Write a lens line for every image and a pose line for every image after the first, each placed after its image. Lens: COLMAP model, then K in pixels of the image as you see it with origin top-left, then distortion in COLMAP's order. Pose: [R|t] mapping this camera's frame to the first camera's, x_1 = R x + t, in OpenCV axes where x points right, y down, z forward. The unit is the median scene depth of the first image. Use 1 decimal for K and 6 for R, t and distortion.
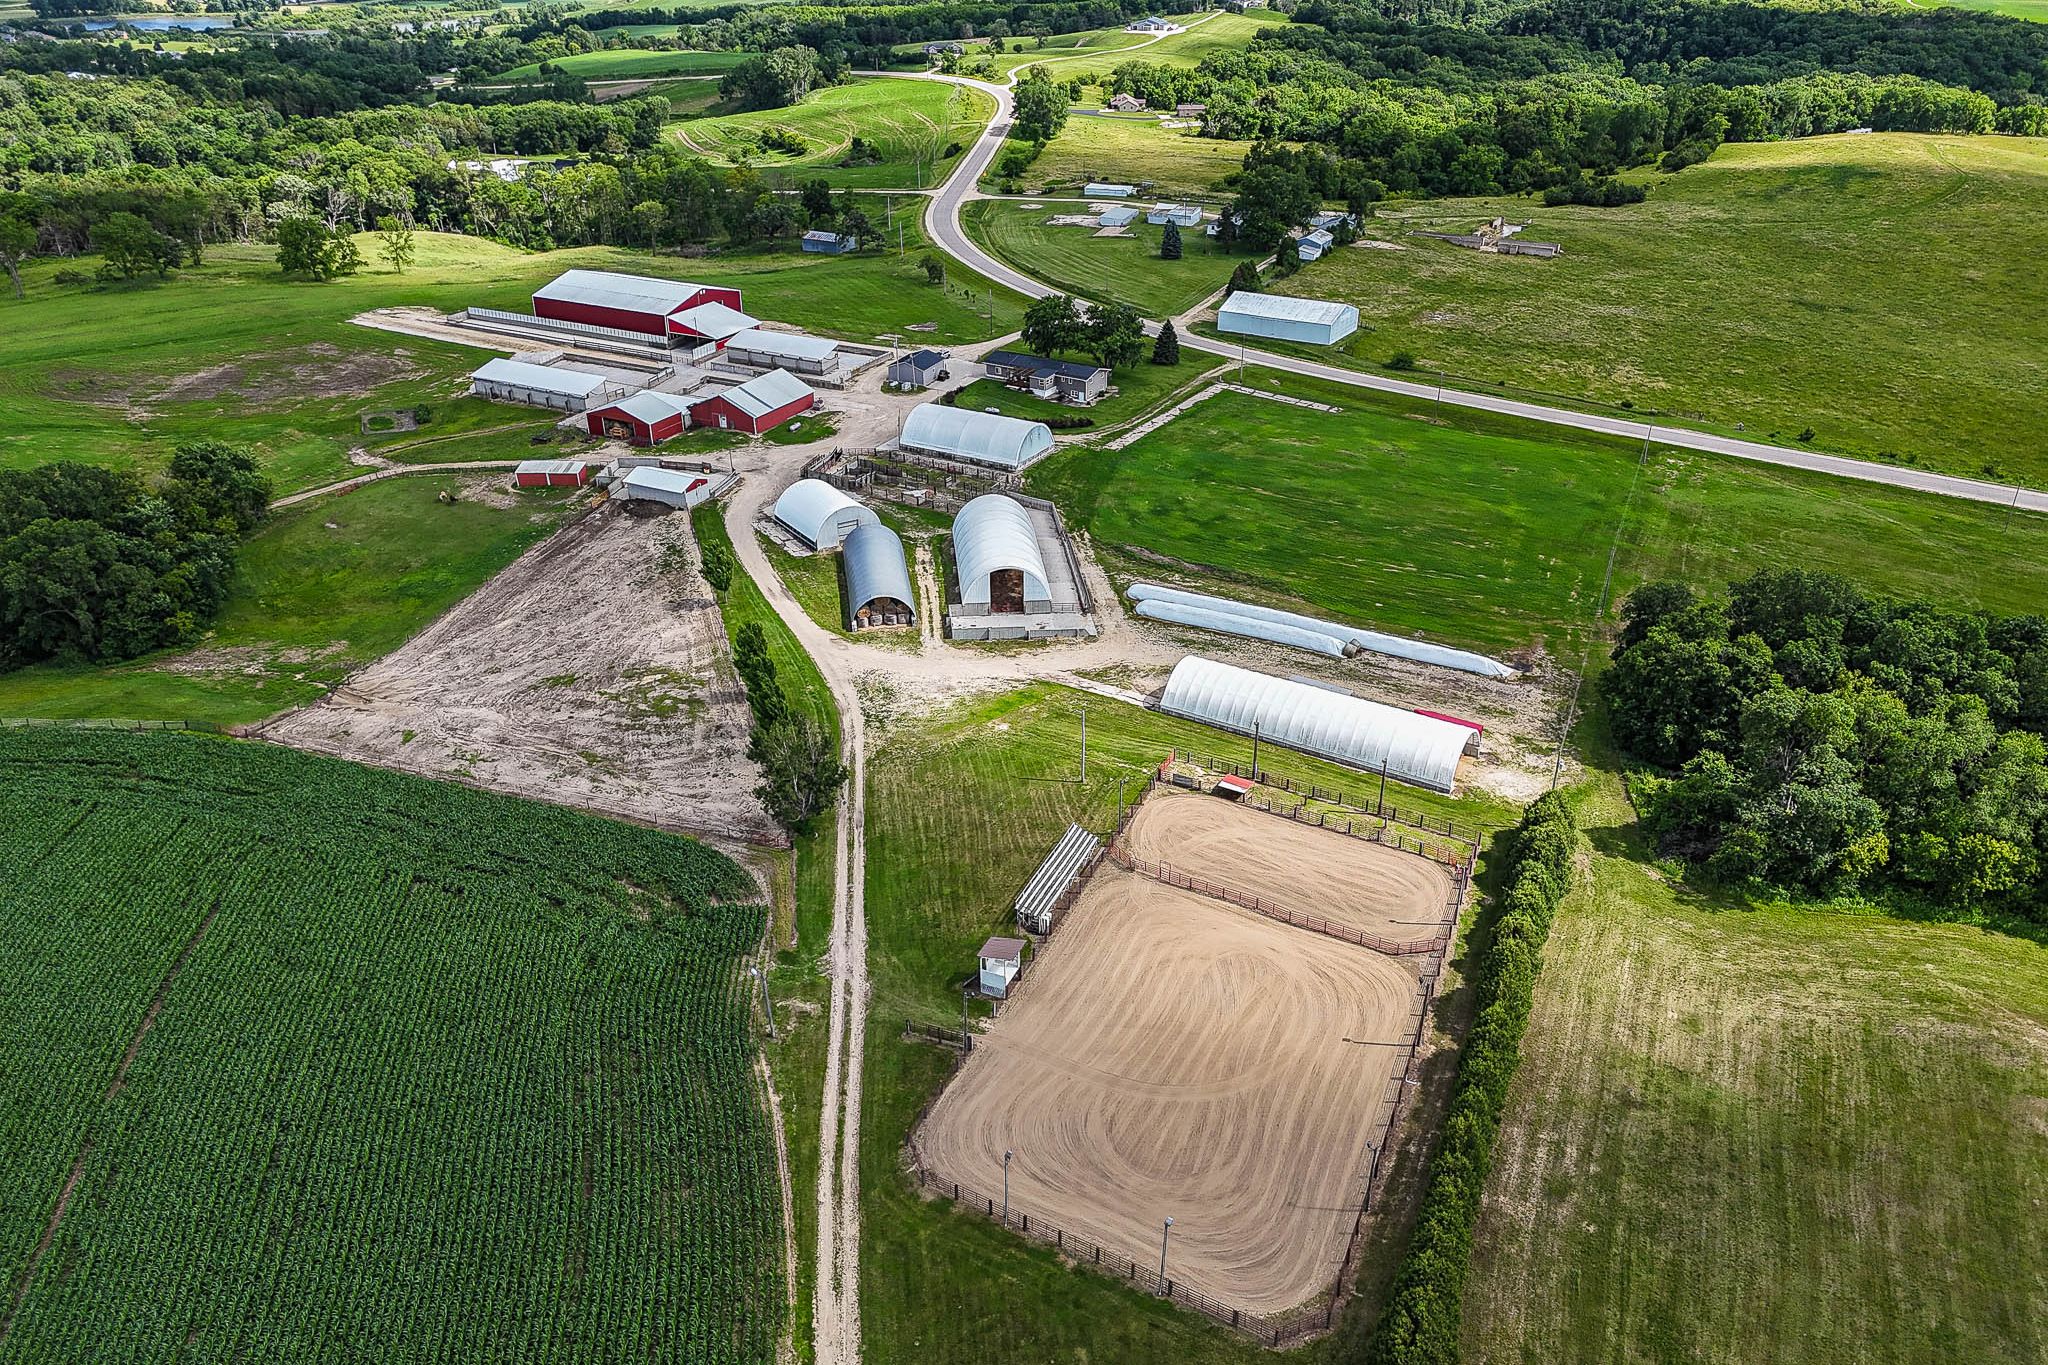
lens RADIAL K [[1511.0, 0, 1018.4], [0, 1511.0, 669.4], [0, 0, 1]] dist [0.074336, -0.065098]
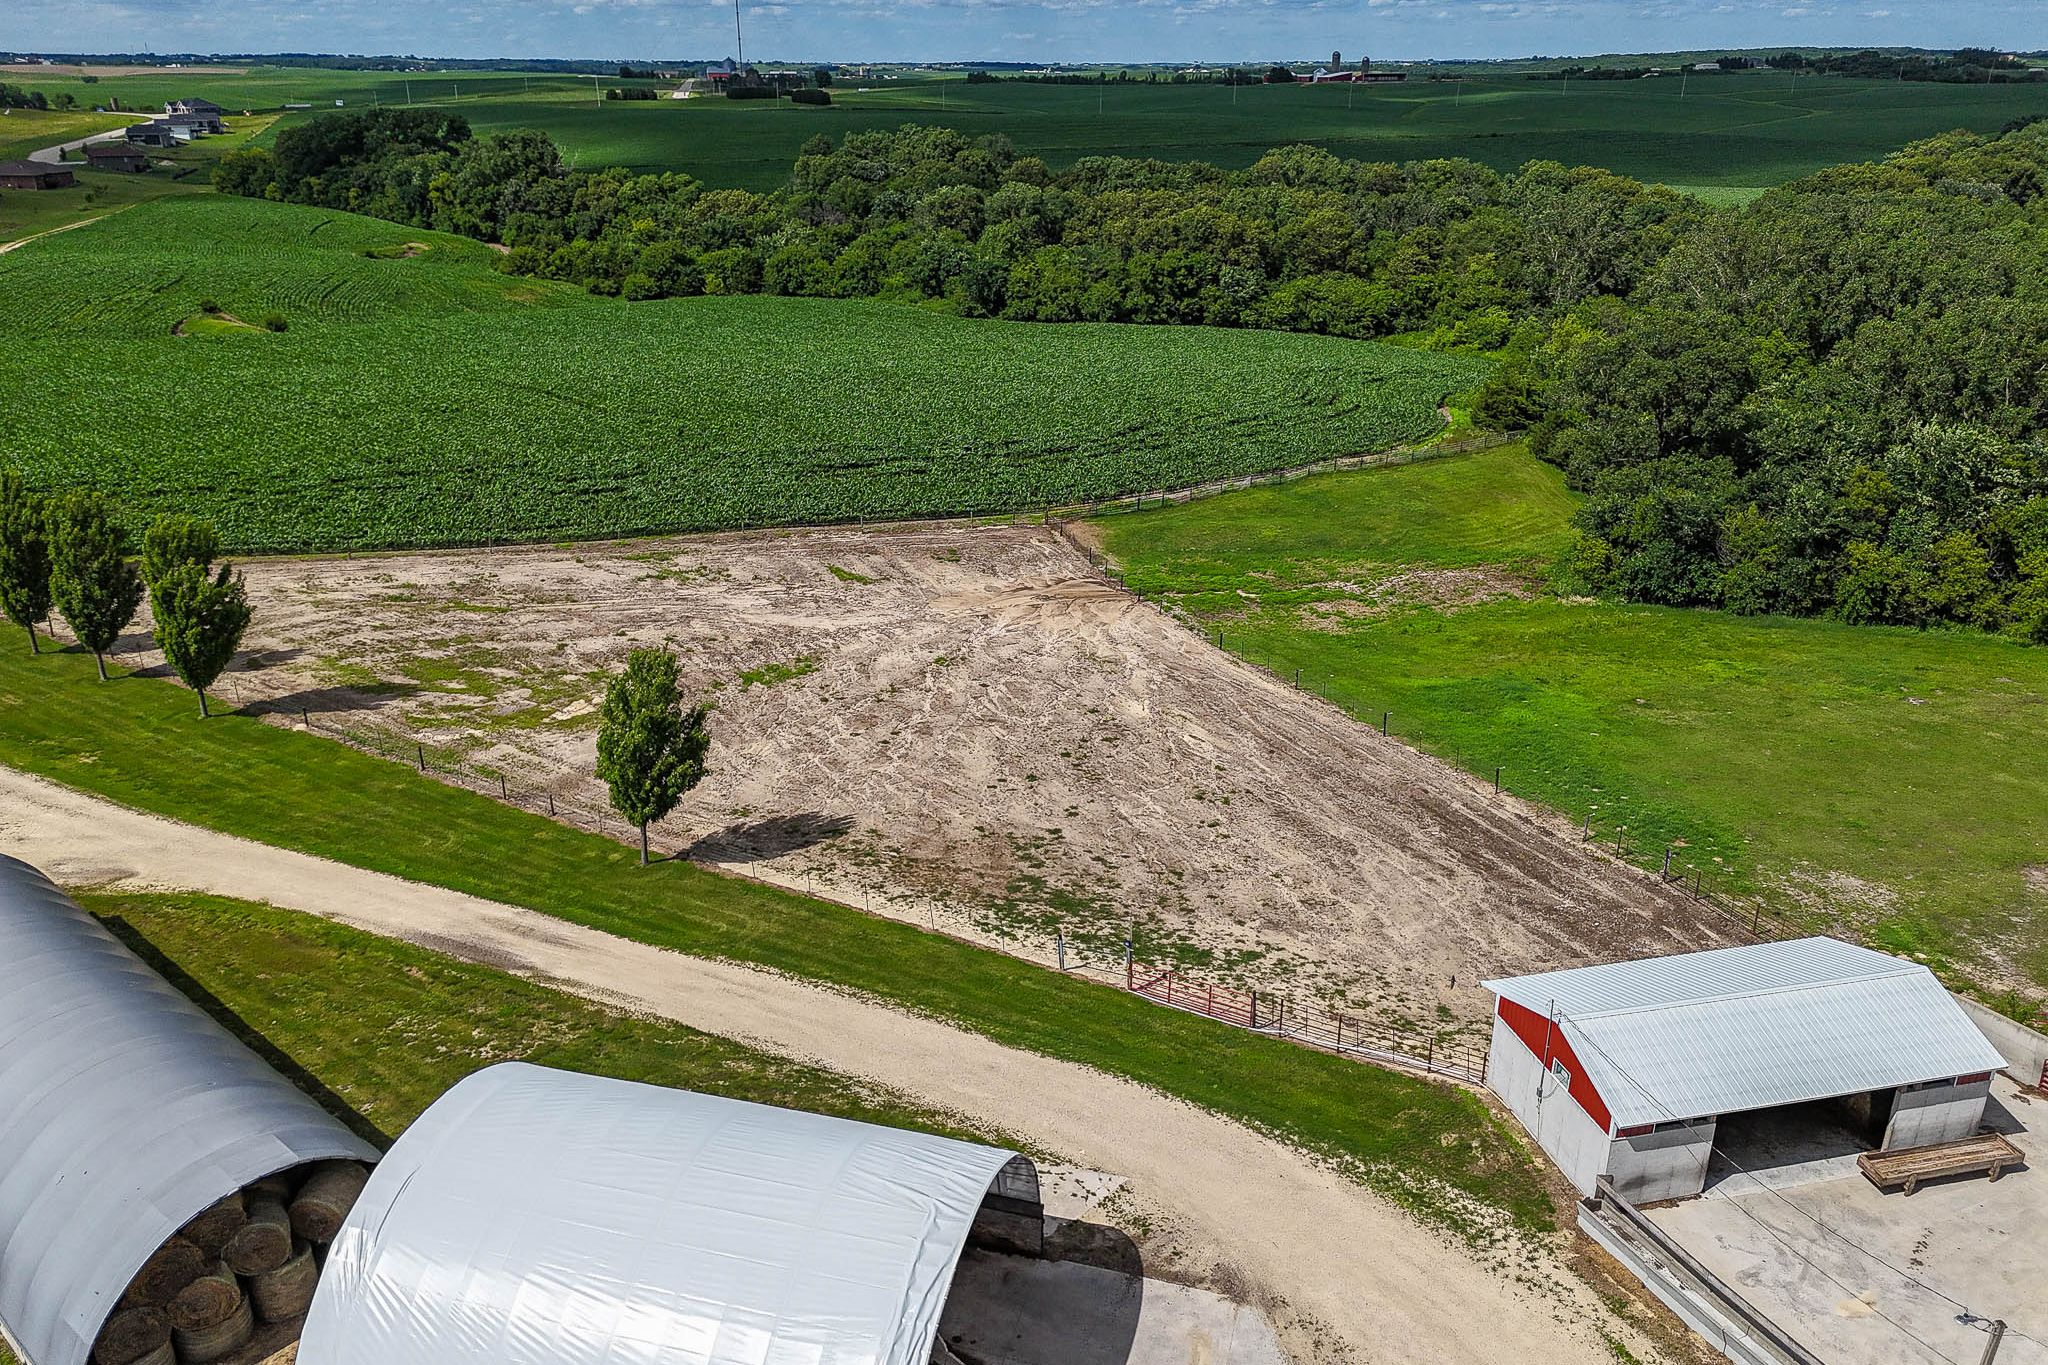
lens RADIAL K [[1511.0, 0, 1018.8], [0, 1511.0, 683.4], [0, 0, 1]] dist [0.074336, -0.065098]
pose [[-0.761060, 0.249403, -0.598820, -0.091642], [-0.288035, 0.697210, 0.656455, -0.321275], [0.581225, 0.672084, -0.458782, 1.313814]]
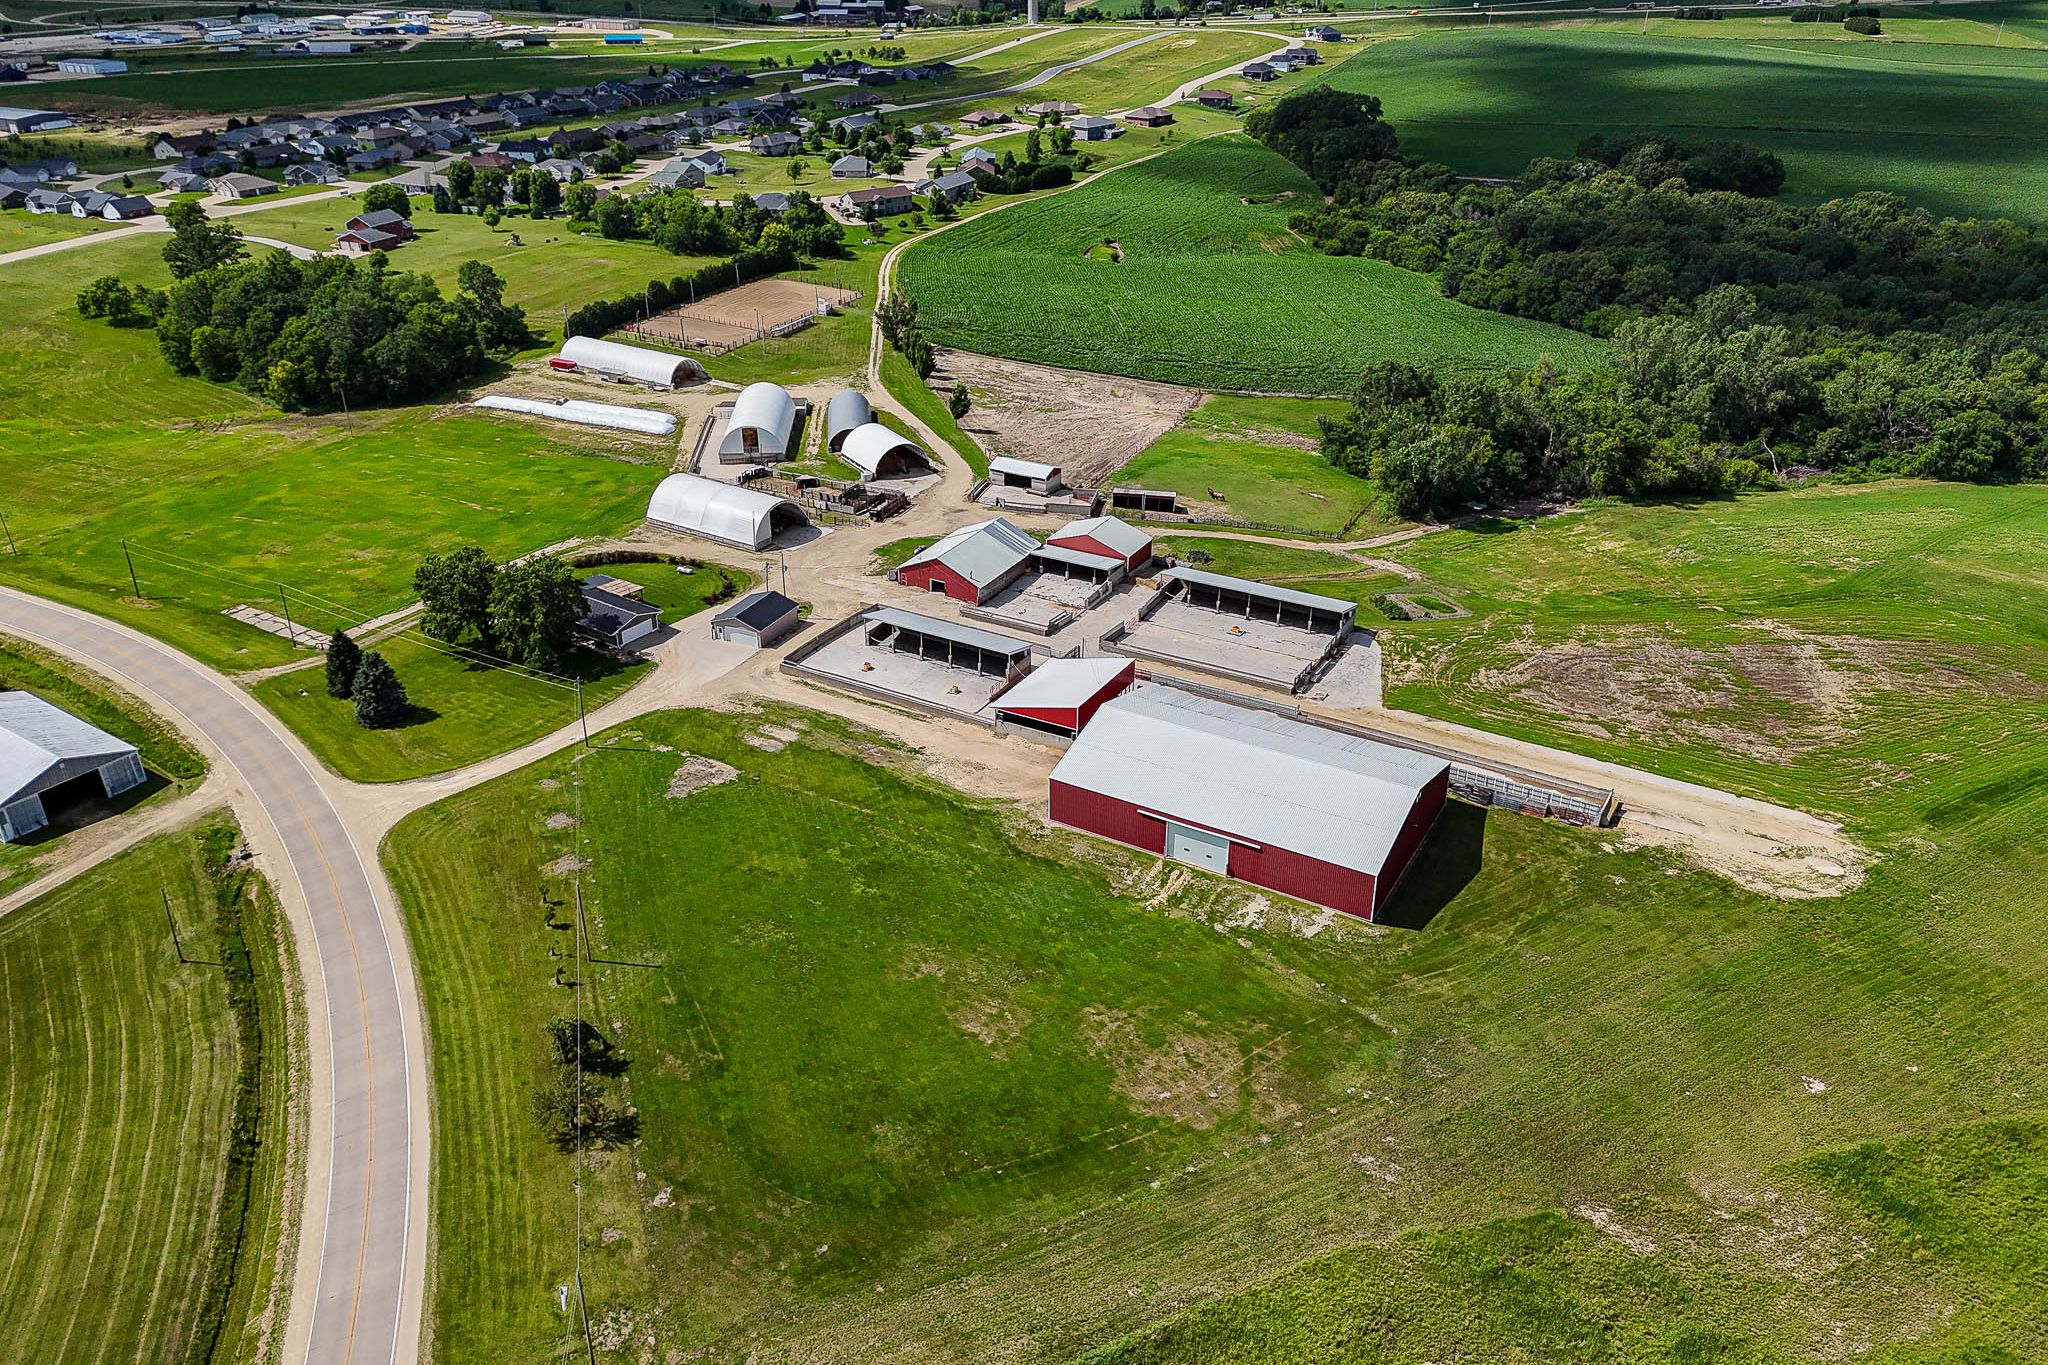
lens RADIAL K [[1511.0, 0, 1011.5], [0, 1511.0, 661.1], [0, 0, 1]] dist [0.074336, -0.065098]
pose [[-0.999142, -0.010765, 0.039986, -0.348939], [0.025867, 0.591799, 0.805671, -1.224440], [-0.032337, 0.806014, -0.591013, 2.314600]]
